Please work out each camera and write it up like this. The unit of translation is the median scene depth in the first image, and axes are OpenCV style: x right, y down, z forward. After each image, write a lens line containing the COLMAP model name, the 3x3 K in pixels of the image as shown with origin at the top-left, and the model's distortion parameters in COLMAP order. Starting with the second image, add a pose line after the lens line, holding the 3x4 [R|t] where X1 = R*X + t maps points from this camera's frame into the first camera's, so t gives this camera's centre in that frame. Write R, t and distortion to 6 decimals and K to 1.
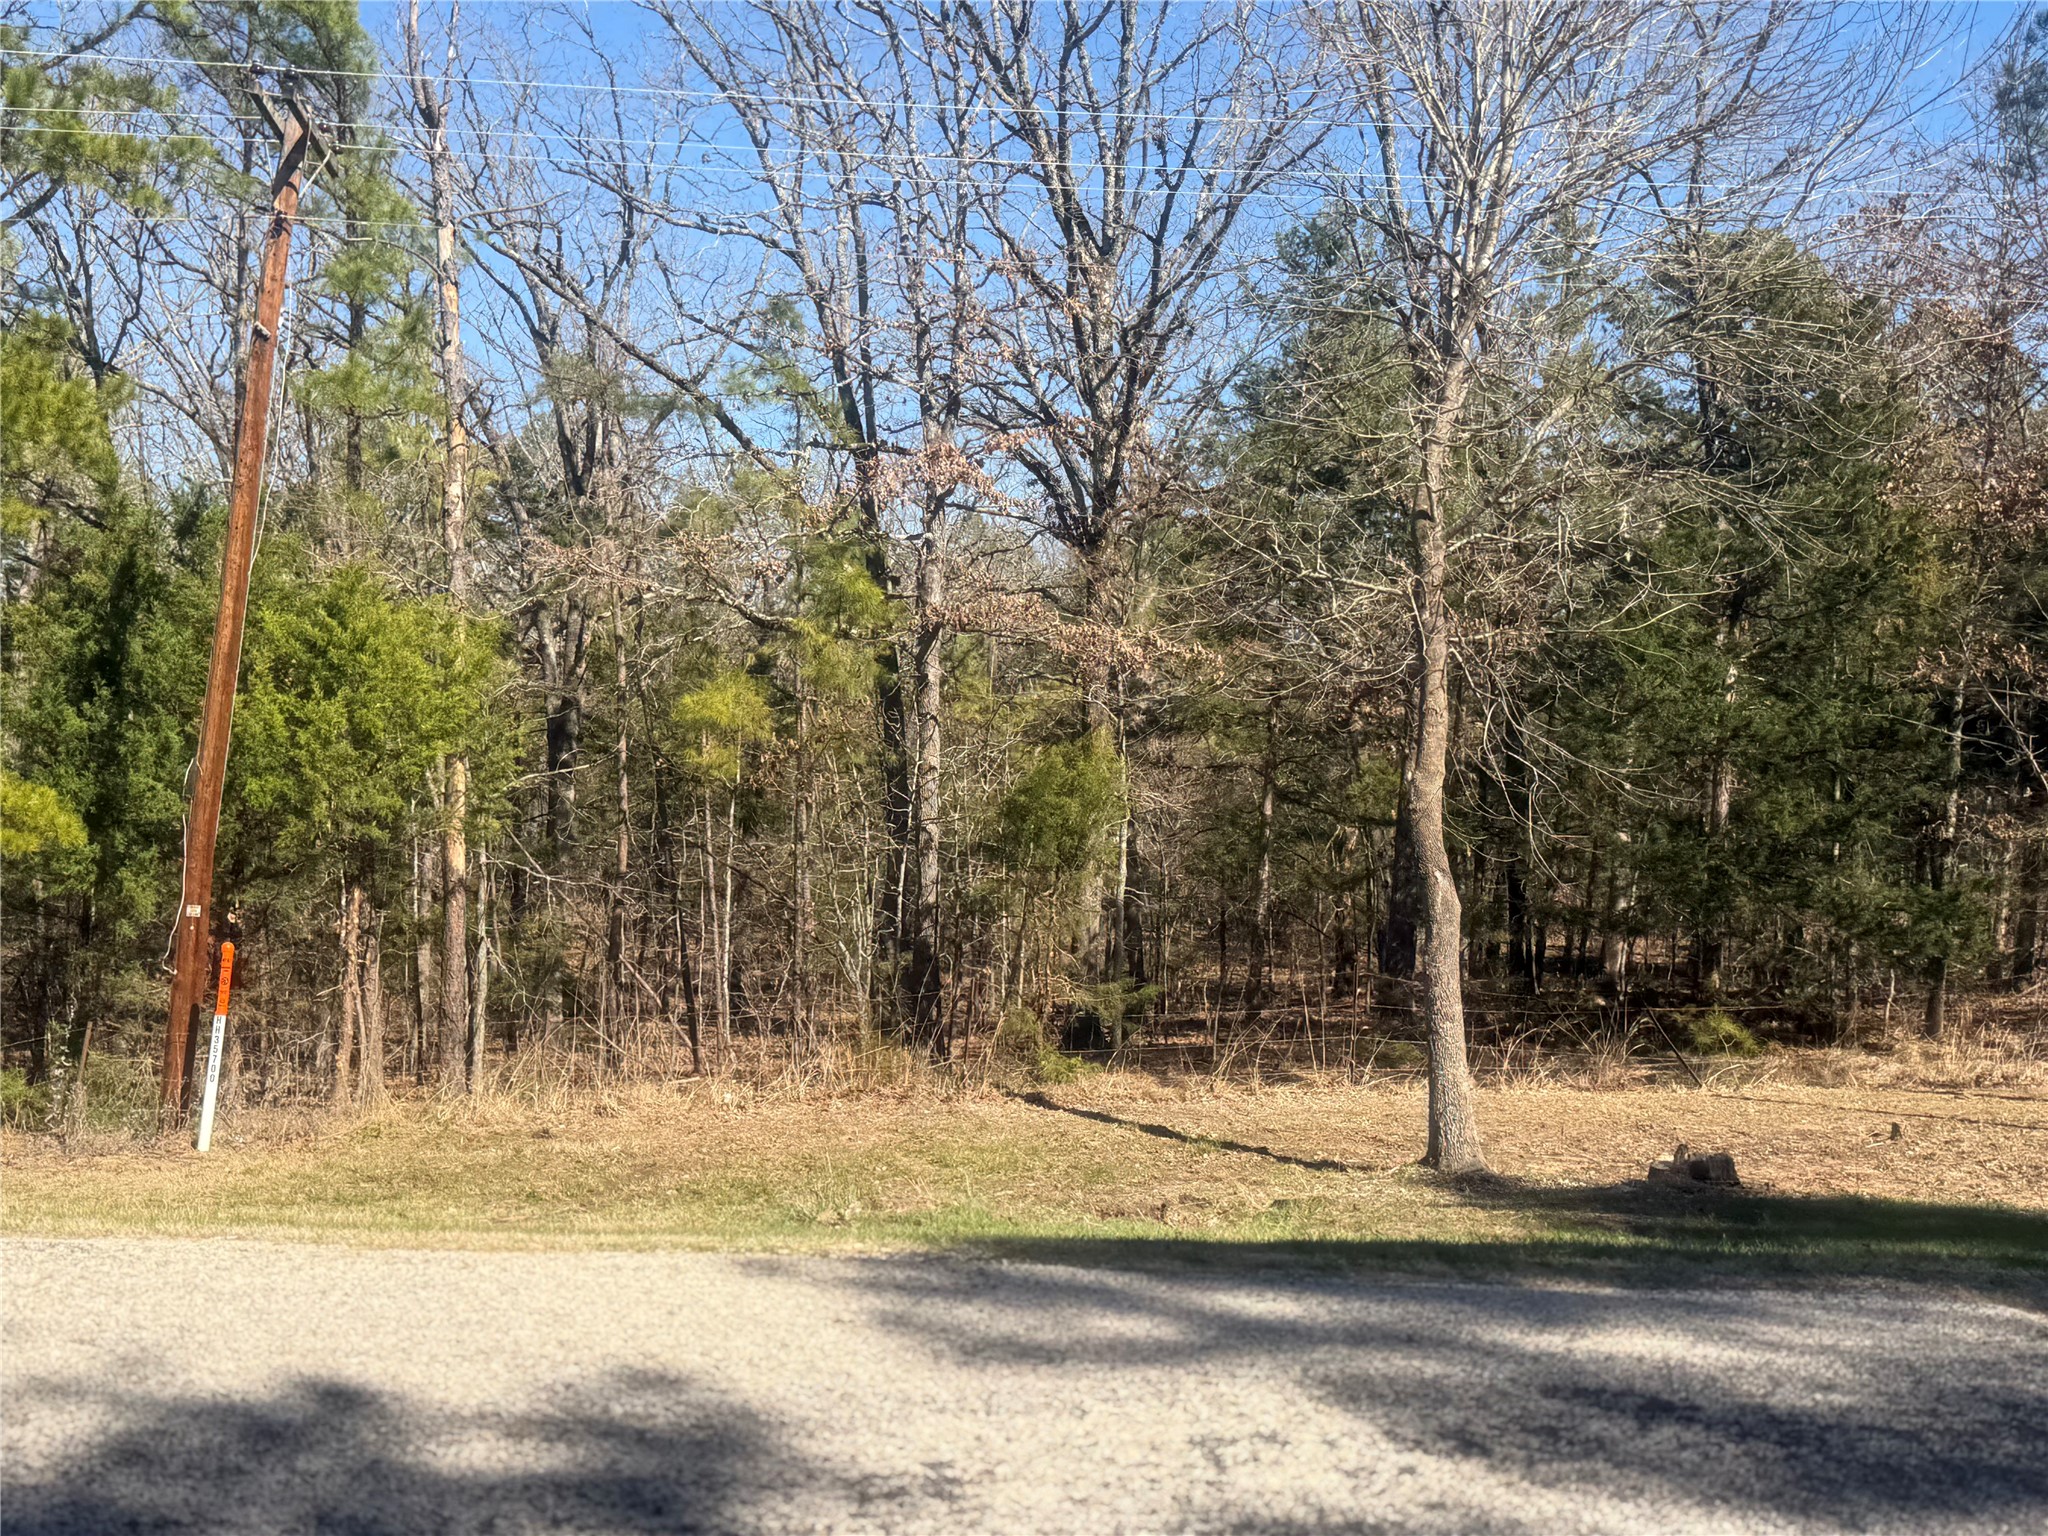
lens RADIAL K [[1610.6, 0, 1024.0], [0, 1610.6, 768.0], [0, 0, 1]] dist [0.107471, -0.146620]
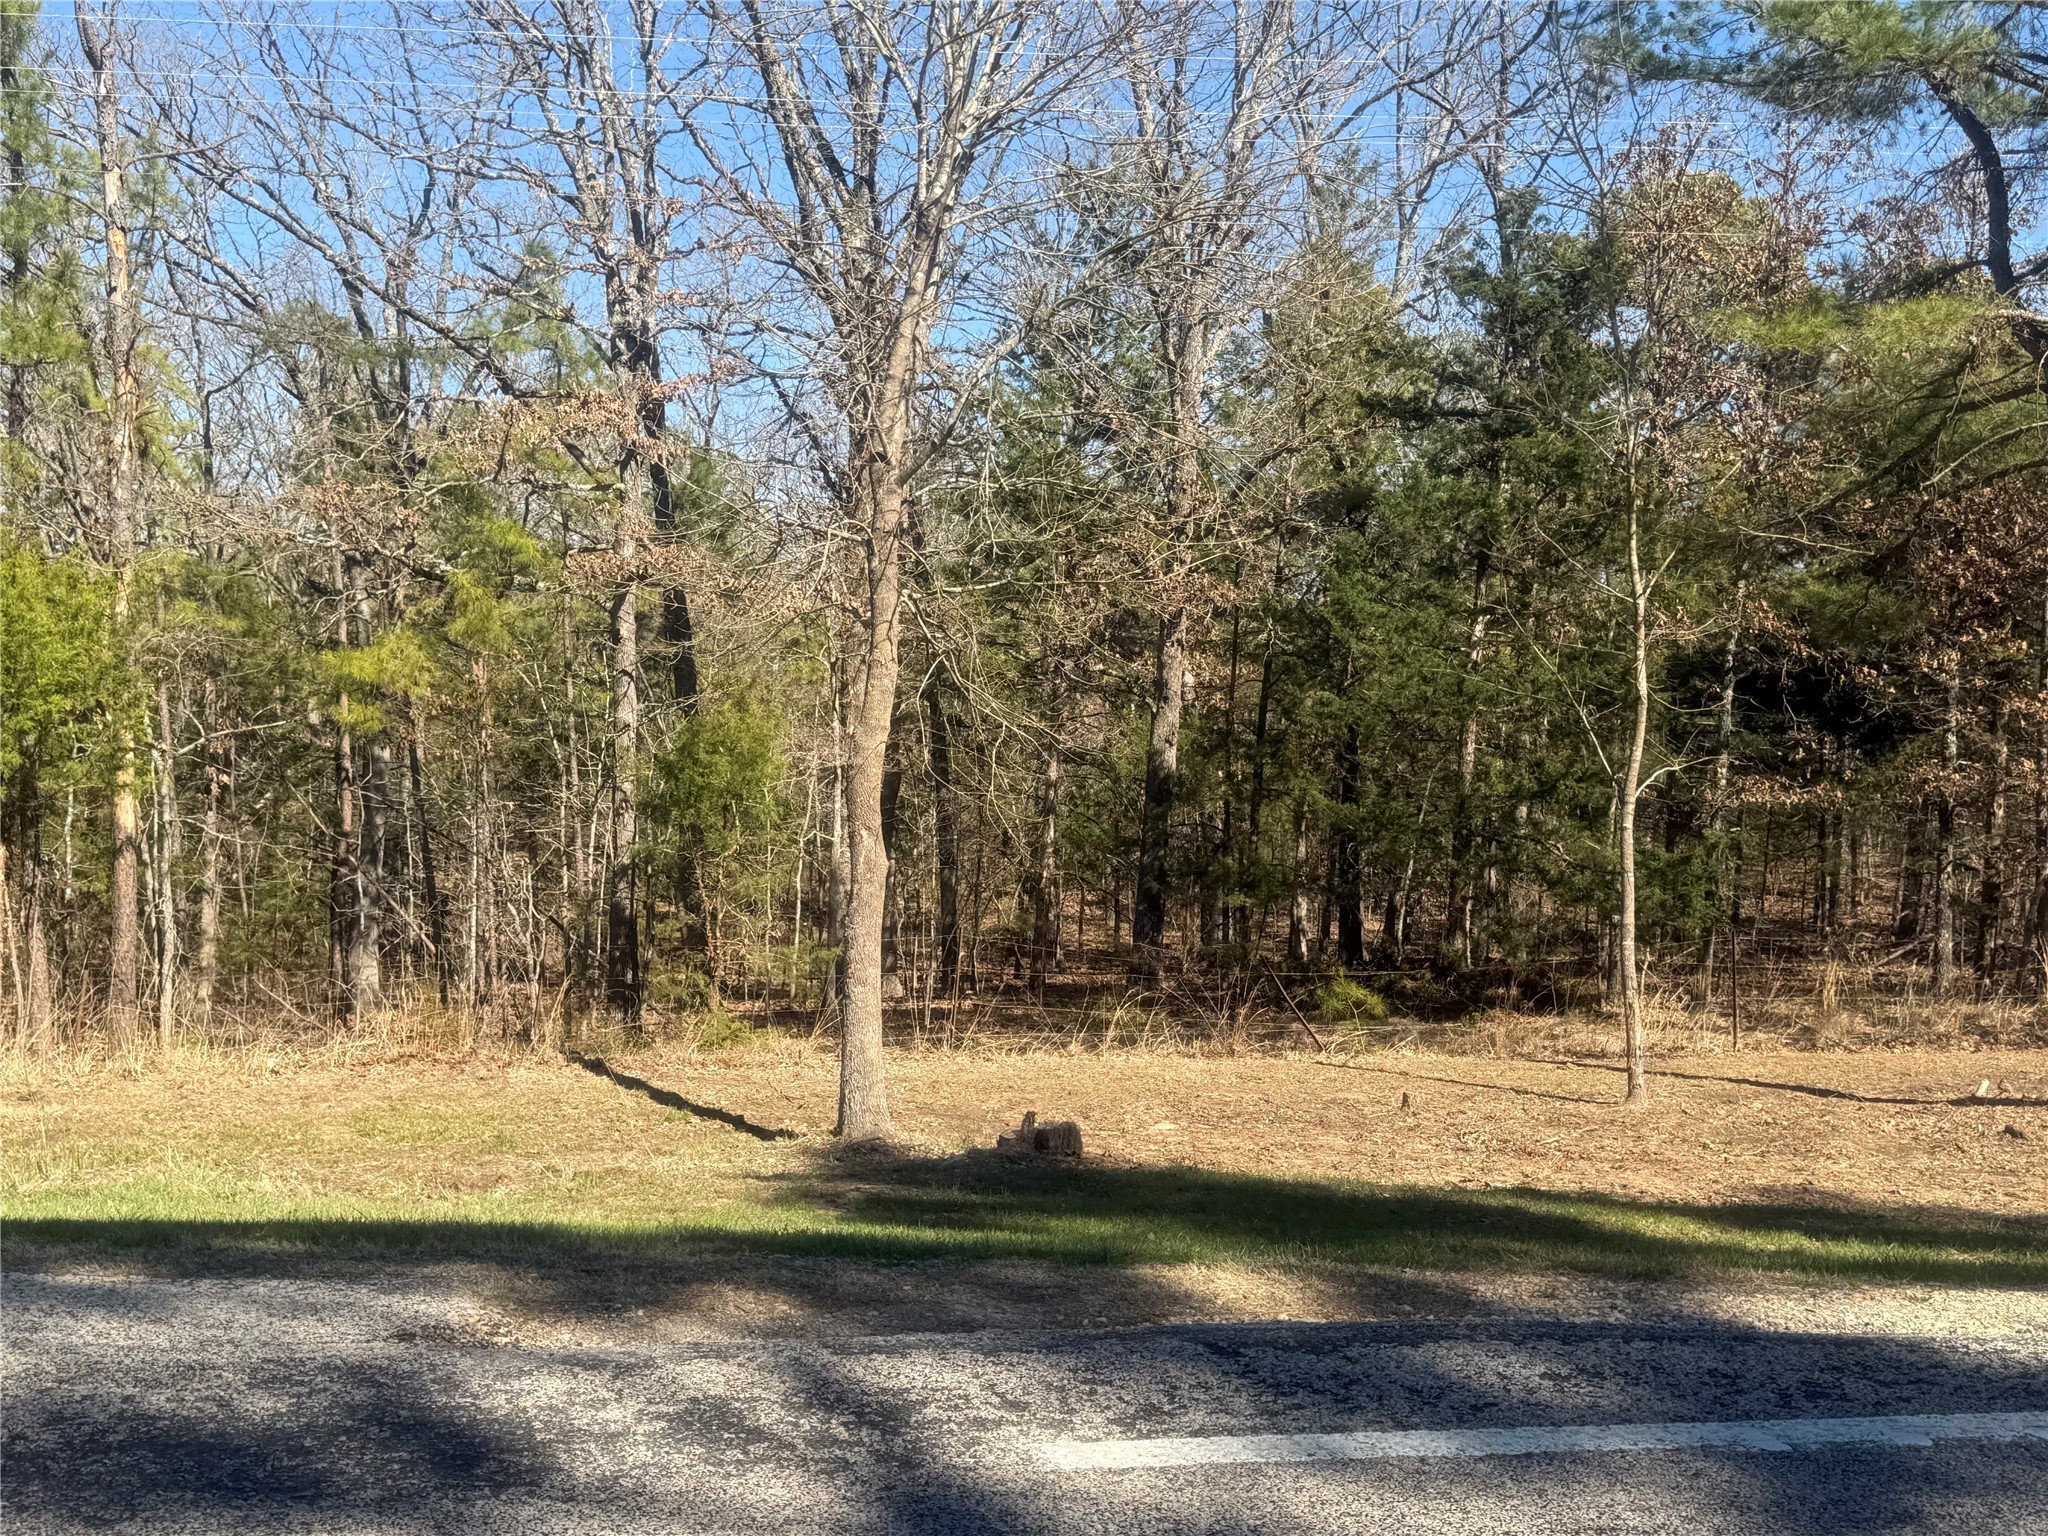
lens RADIAL K [[1610.6, 0, 1024.0], [0, 1610.6, 768.0], [0, 0, 1]] dist [0.107471, -0.146620]
pose [[0.999554, 0.002573, -0.029751, 0.261988], [-0.001901, 0.999743, 0.022608, 0.003634], [0.029802, -0.022541, 0.999302, 0.033772]]
